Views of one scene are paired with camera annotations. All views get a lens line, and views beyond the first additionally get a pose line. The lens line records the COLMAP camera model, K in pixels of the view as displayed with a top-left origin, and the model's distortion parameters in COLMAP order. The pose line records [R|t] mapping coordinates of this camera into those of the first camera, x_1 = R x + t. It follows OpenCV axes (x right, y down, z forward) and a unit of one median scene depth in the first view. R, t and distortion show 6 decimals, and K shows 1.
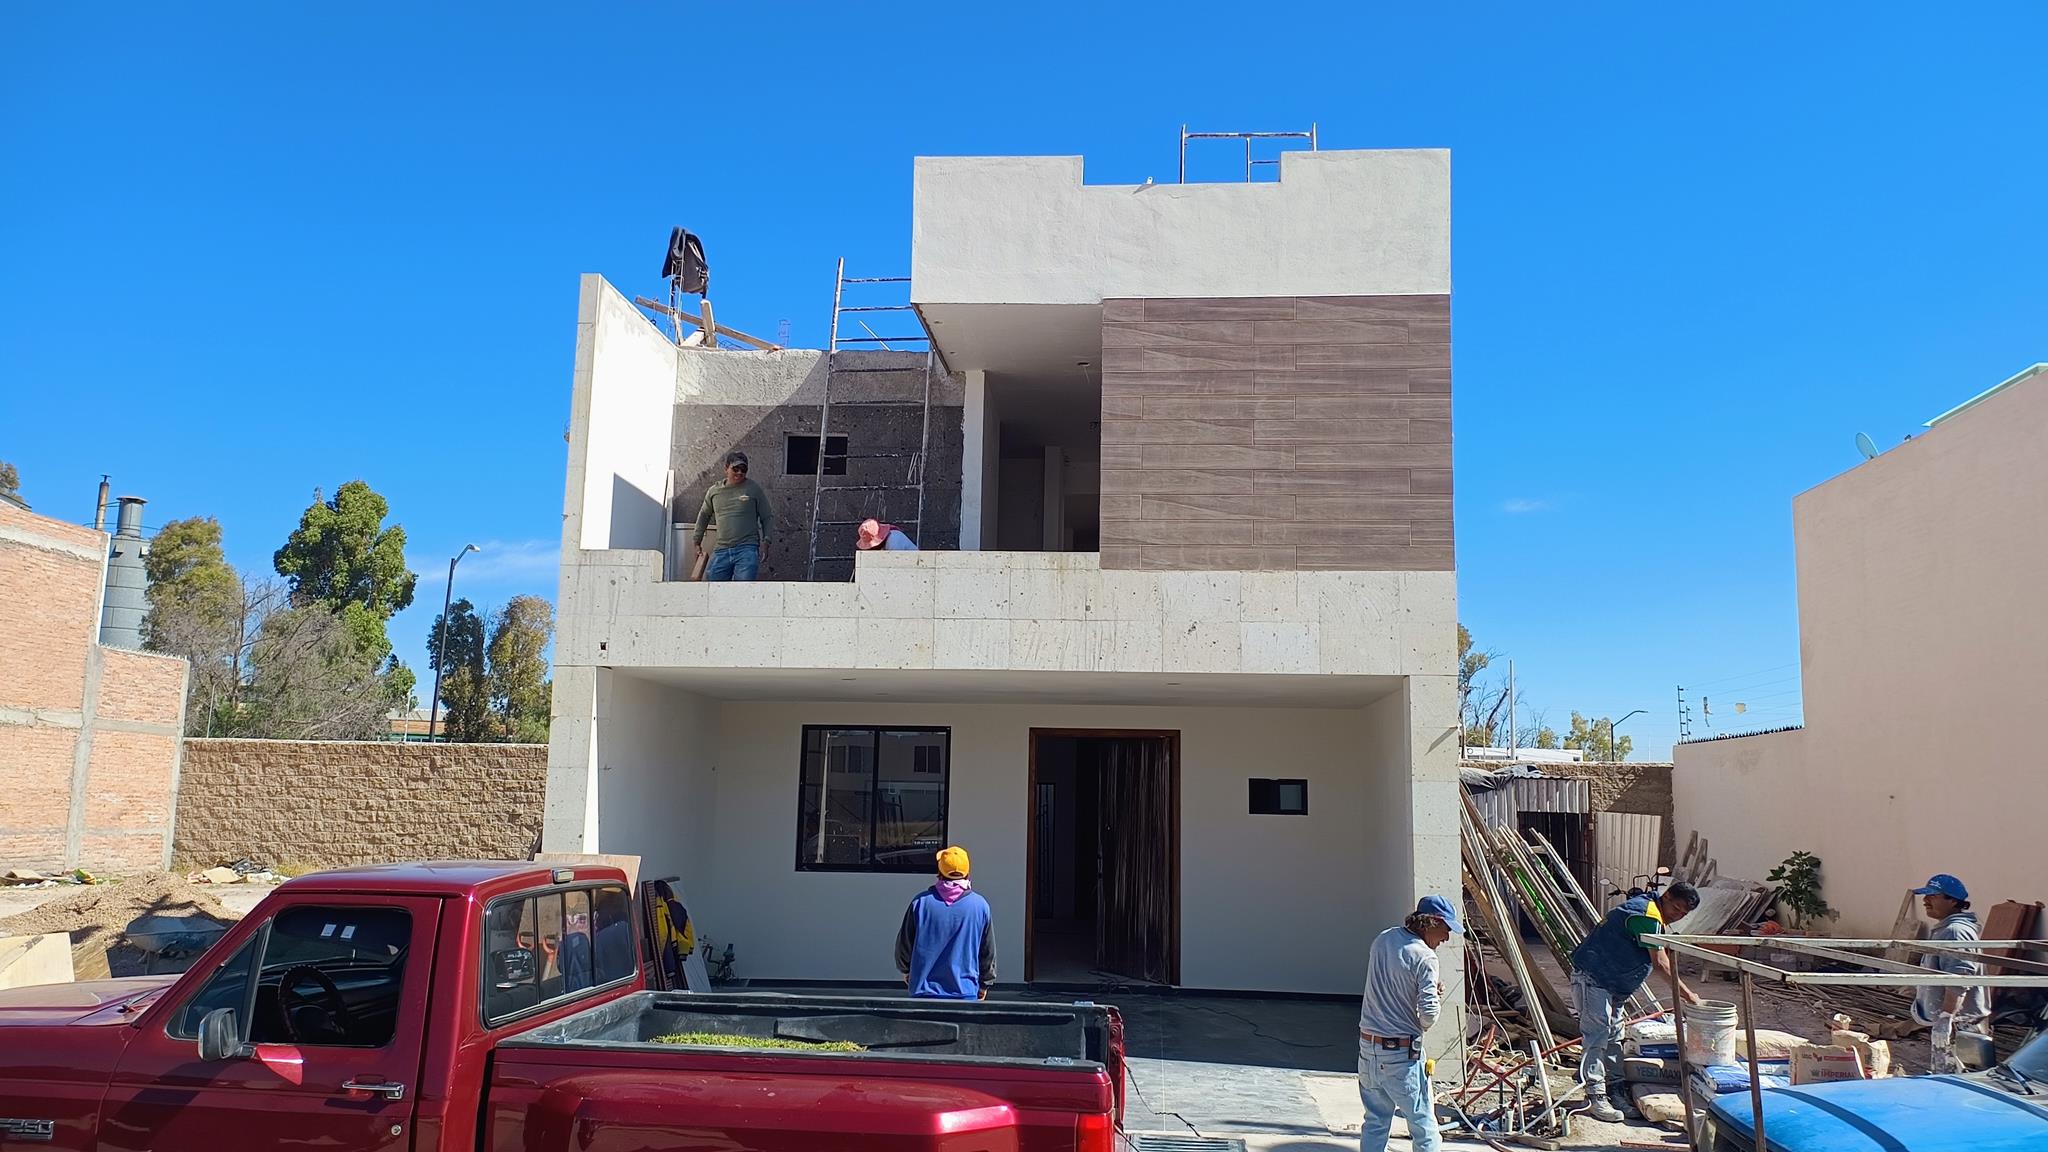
lens RADIAL K [[1468.4, 0, 1027.6], [0, 1468.4, 556.4], [0, 0, 1]] dist [0.009254, -0.037950]
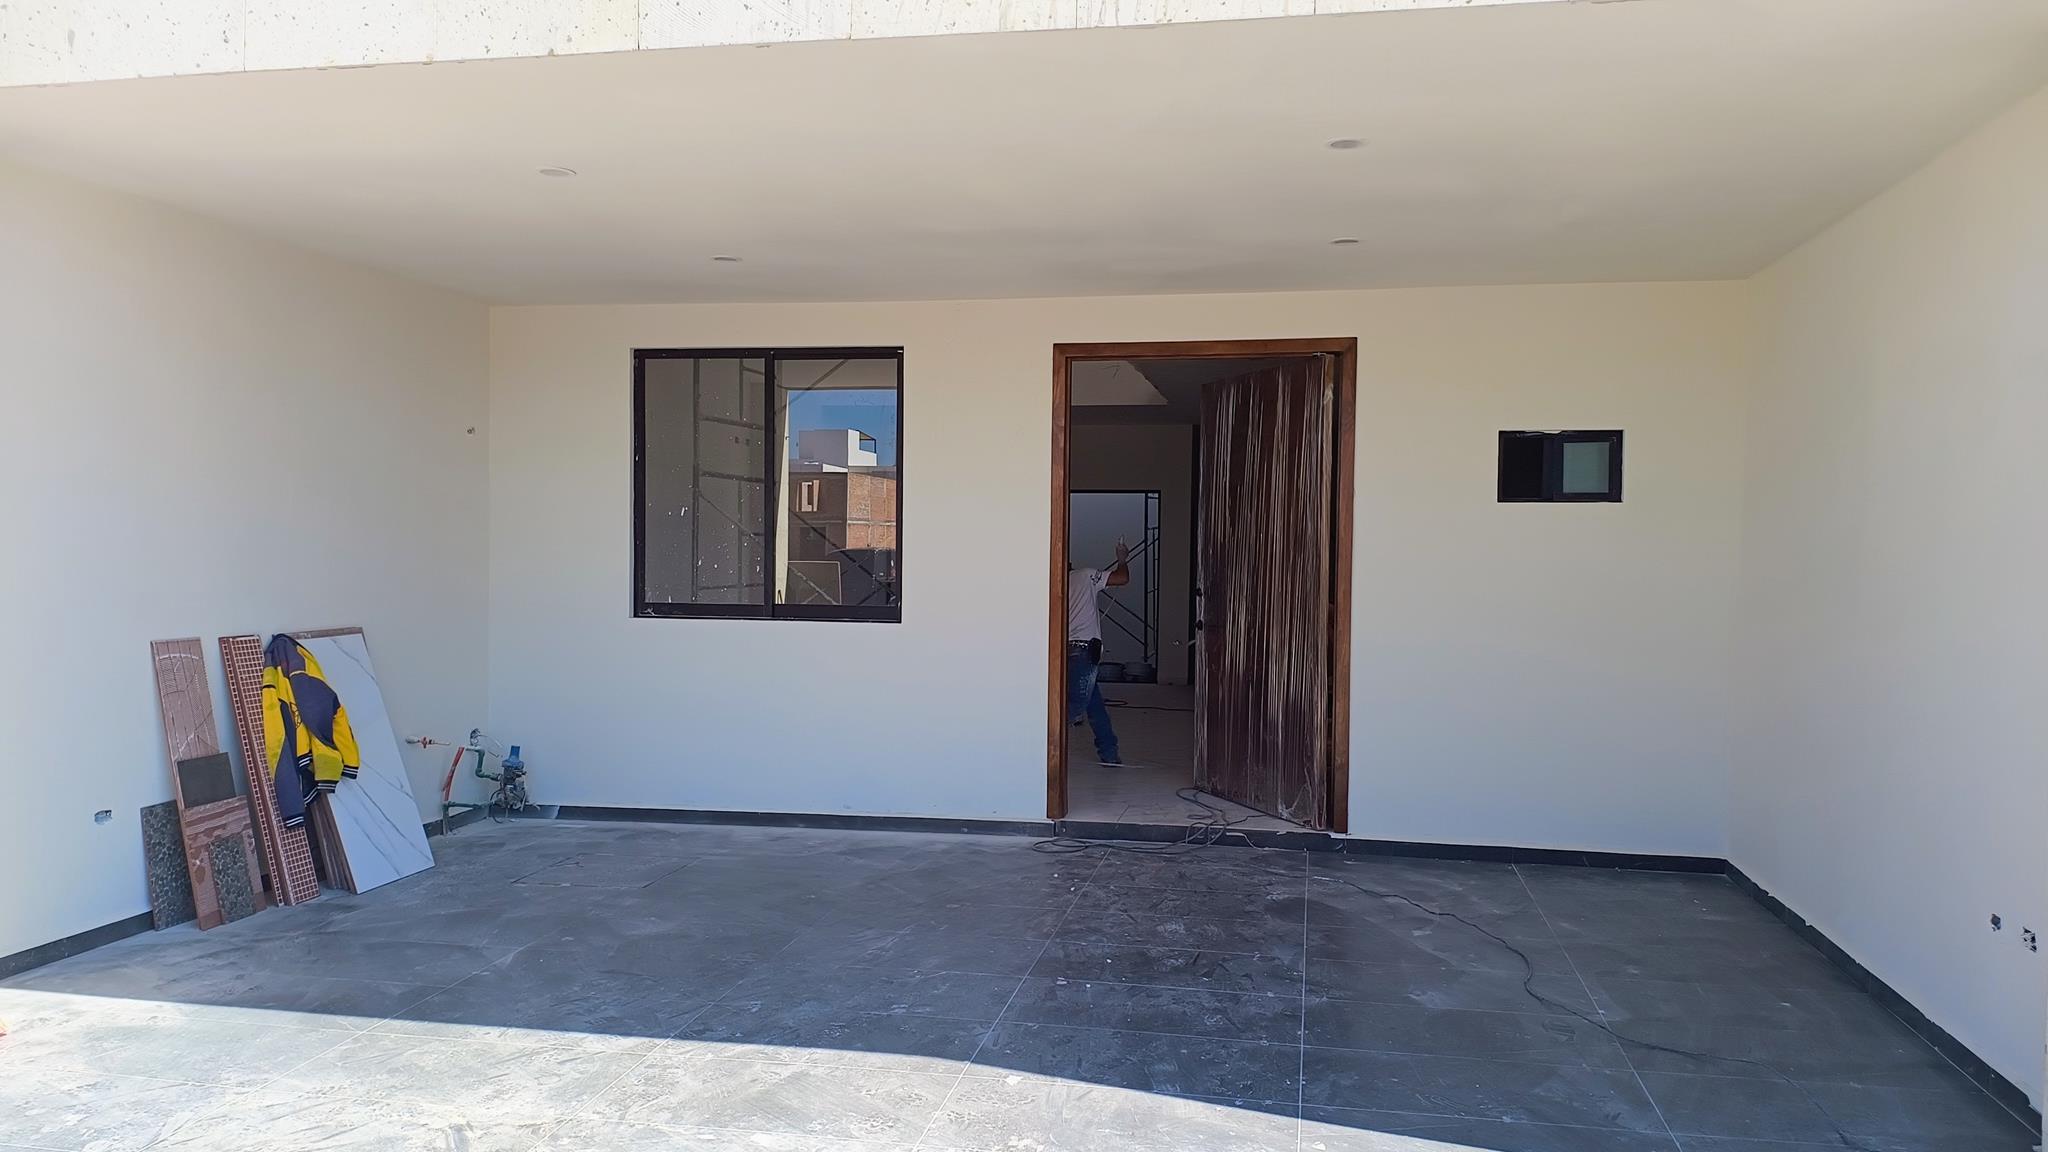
lens RADIAL K [[1468.4, 0, 1007.4], [0, 1468.4, 578.8], [0, 0, 1]] dist [0.009254, -0.037950]
pose [[0.992614, -0.003384, -0.121271, 0.047665], [0.025658, 0.982855, 0.182587, 0.106070], [0.118574, -0.184350, 0.975682, 0.494347]]
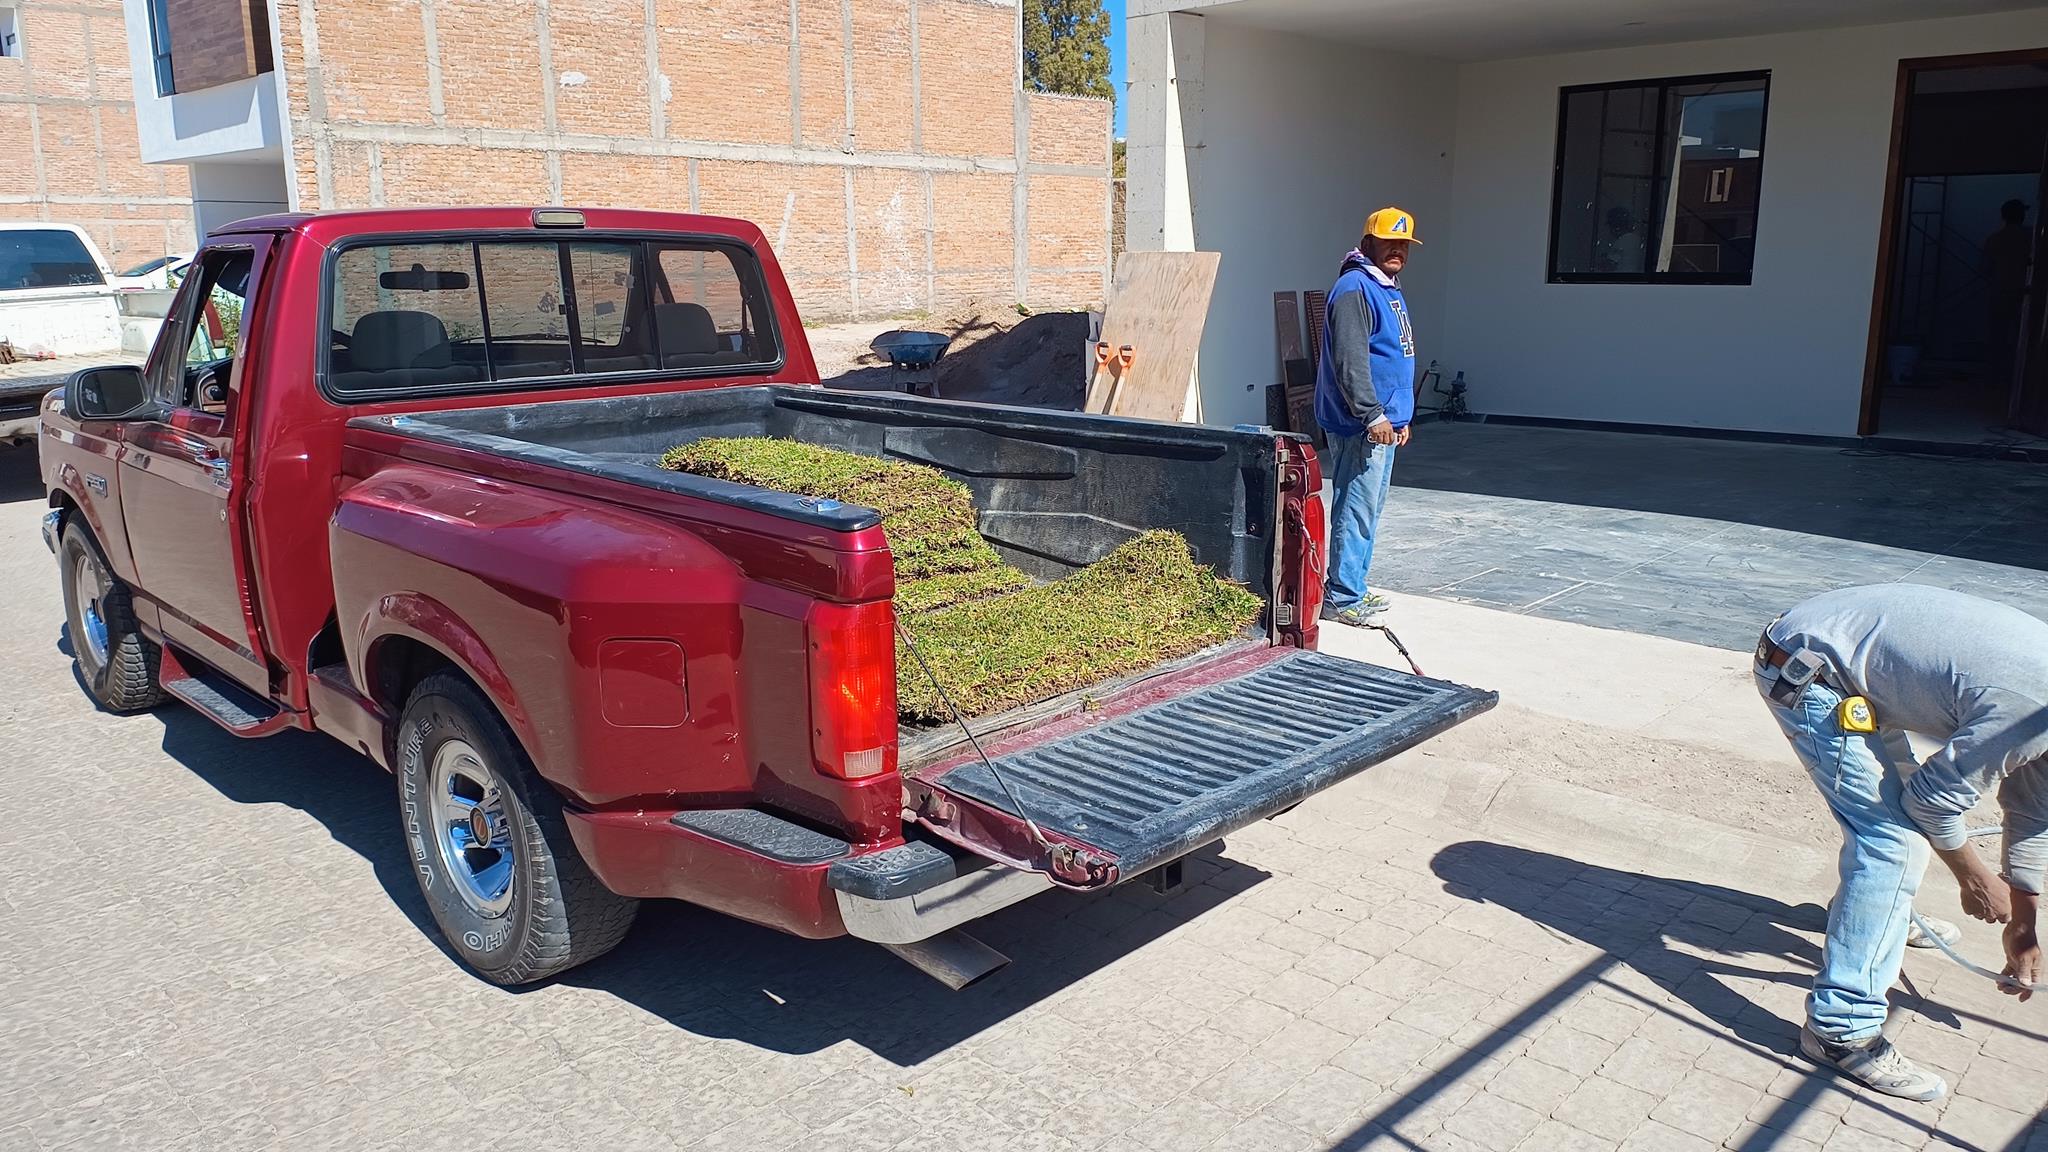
lens RADIAL K [[1468.4, 0, 1032.5], [0, 1468.4, 610.1], [0, 0, 1]] dist [0.009254, -0.037950]
pose [[0.774334, 0.125247, -0.620258, 0.138727], [0.129221, 0.928260, 0.348761, 0.069472], [0.619442, -0.350208, 0.702599, 0.225693]]
